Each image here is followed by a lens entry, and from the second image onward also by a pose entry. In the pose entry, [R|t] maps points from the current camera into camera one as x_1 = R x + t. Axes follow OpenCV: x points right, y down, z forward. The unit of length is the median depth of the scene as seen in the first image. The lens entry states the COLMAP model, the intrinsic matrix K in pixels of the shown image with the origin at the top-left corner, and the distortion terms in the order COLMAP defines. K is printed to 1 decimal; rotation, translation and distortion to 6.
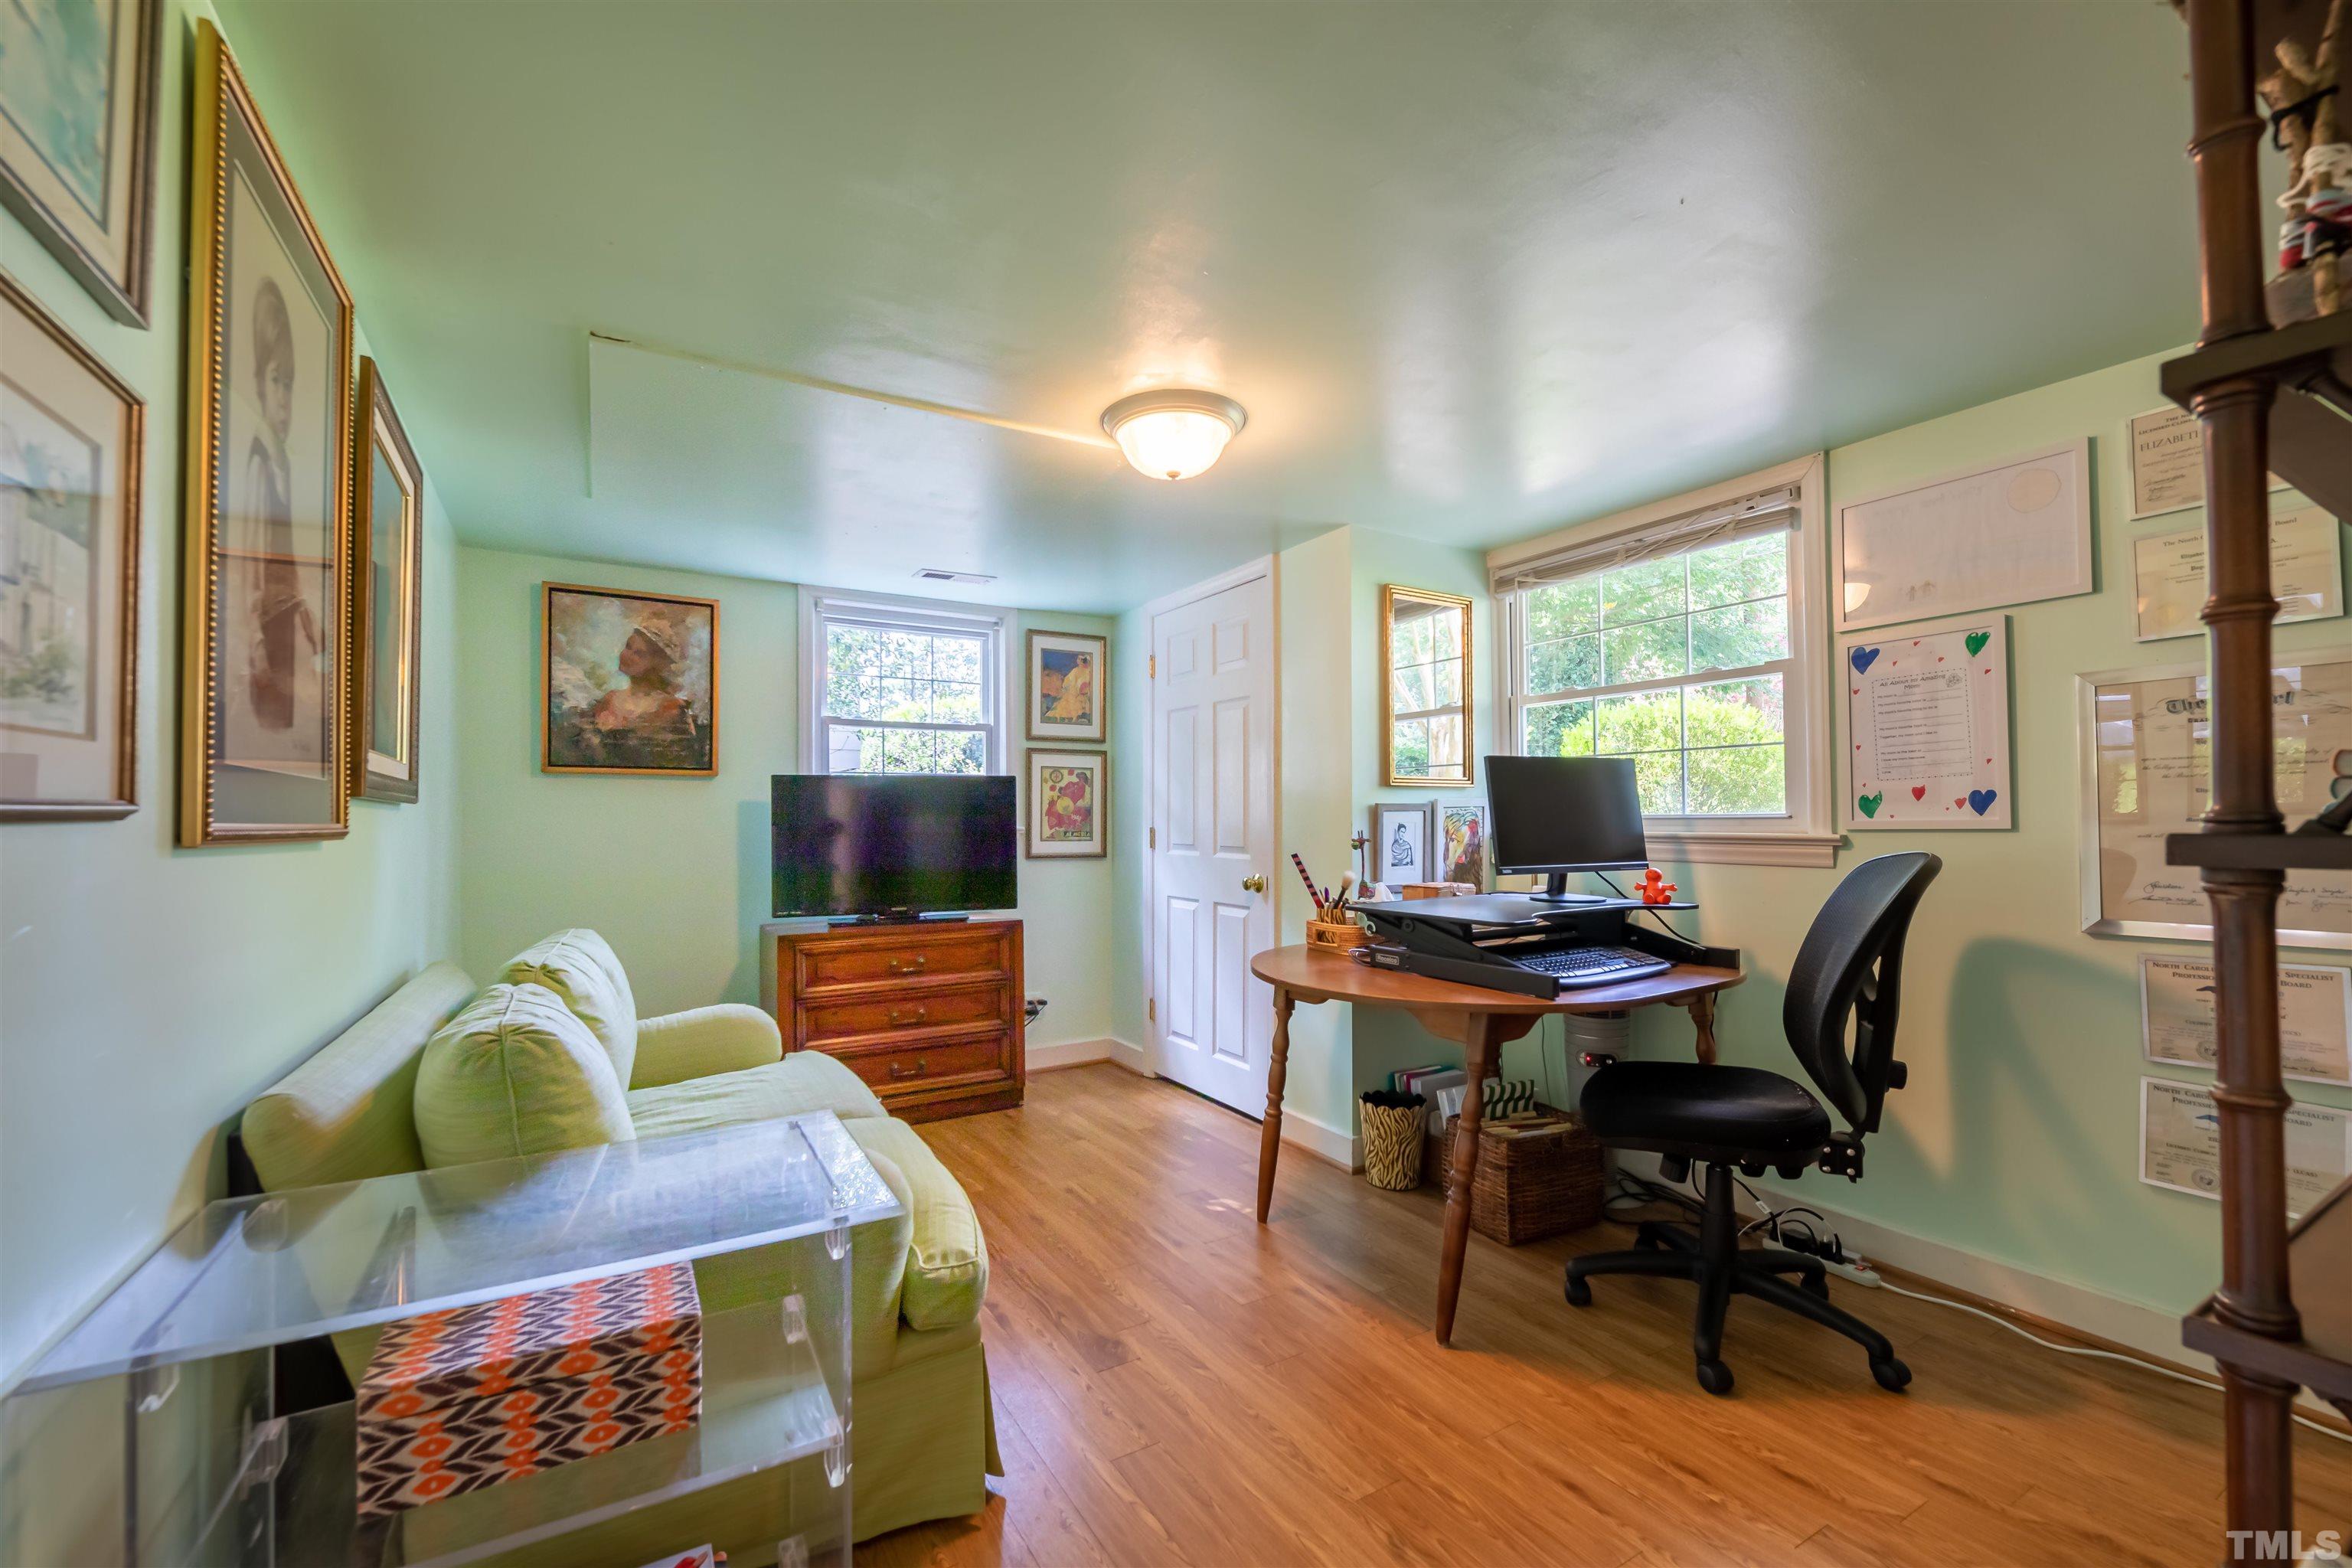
lens RADIAL K [[960.7, 0, 1177.2], [0, 960.7, 794.0], [0, 0, 1]] dist [0.003697, -0.000975]
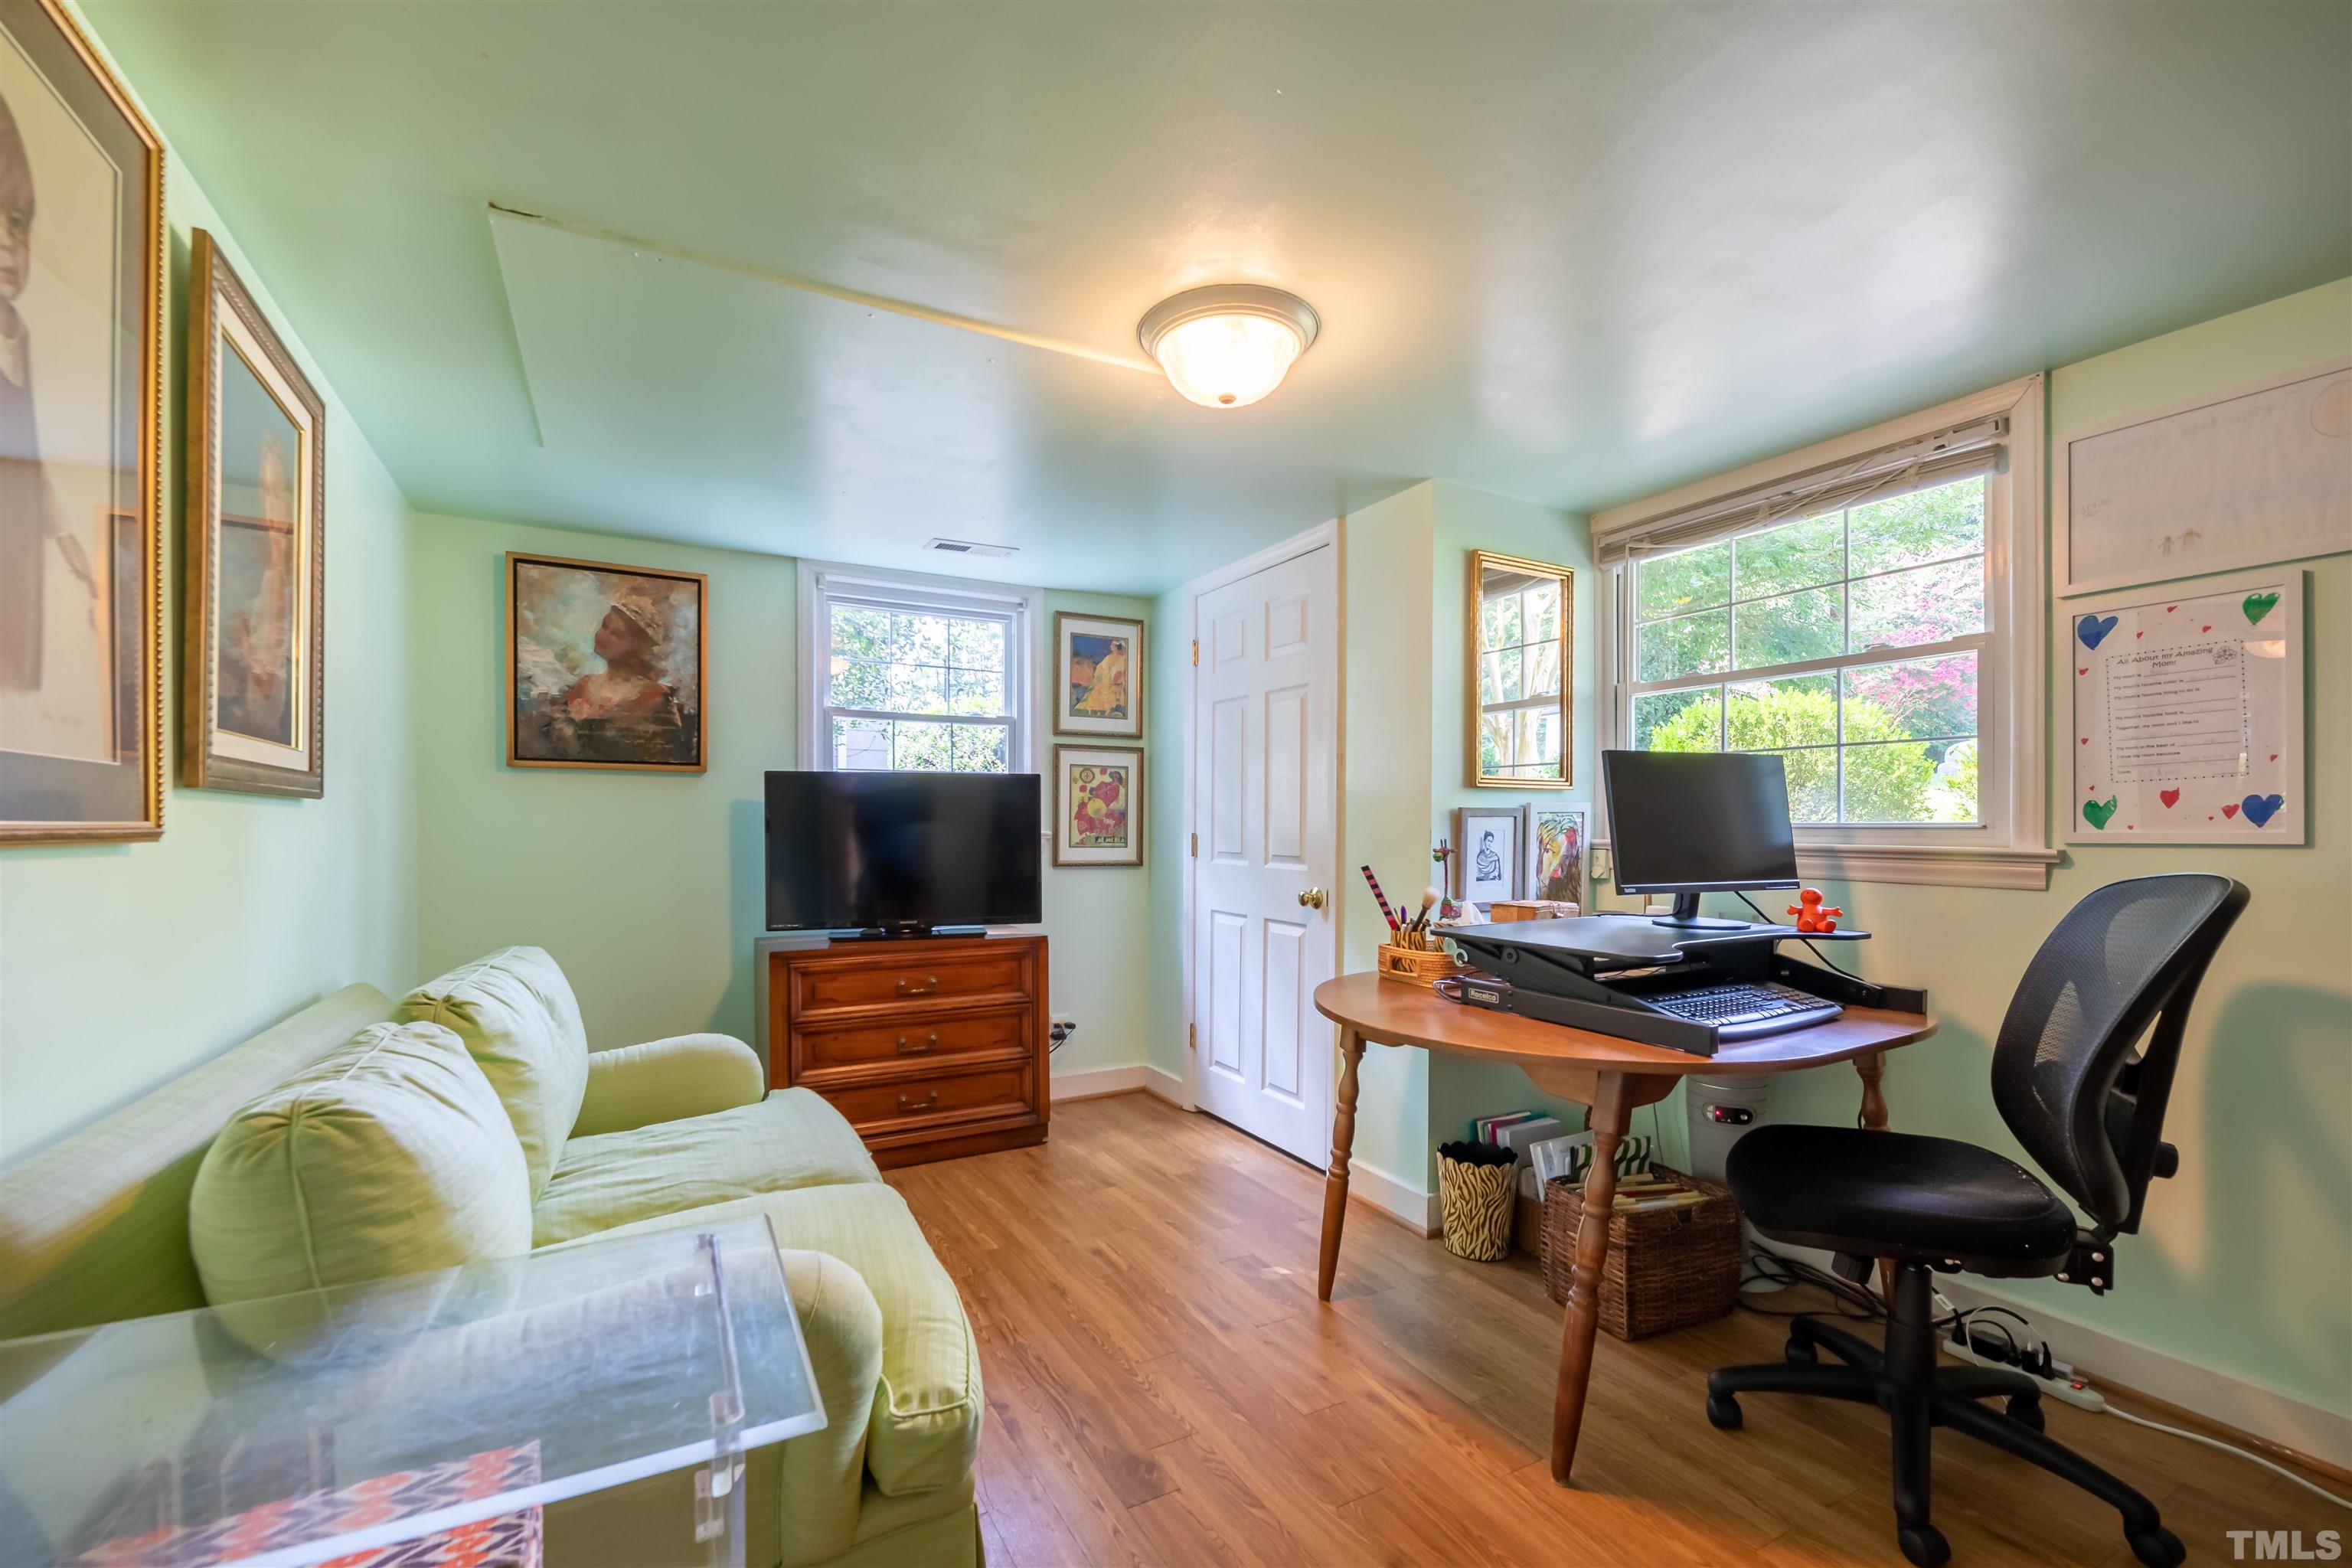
lens RADIAL K [[960.7, 0, 1267.8], [0, 960.7, 826.8], [0, 0, 1]] dist [0.003697, -0.000975]
pose [[0.998420, 0.007622, 0.055667, -0.012367], [-0.009197, 0.999563, 0.028087, 0.005044], [-0.055429, -0.028554, 0.998054, 0.178197]]
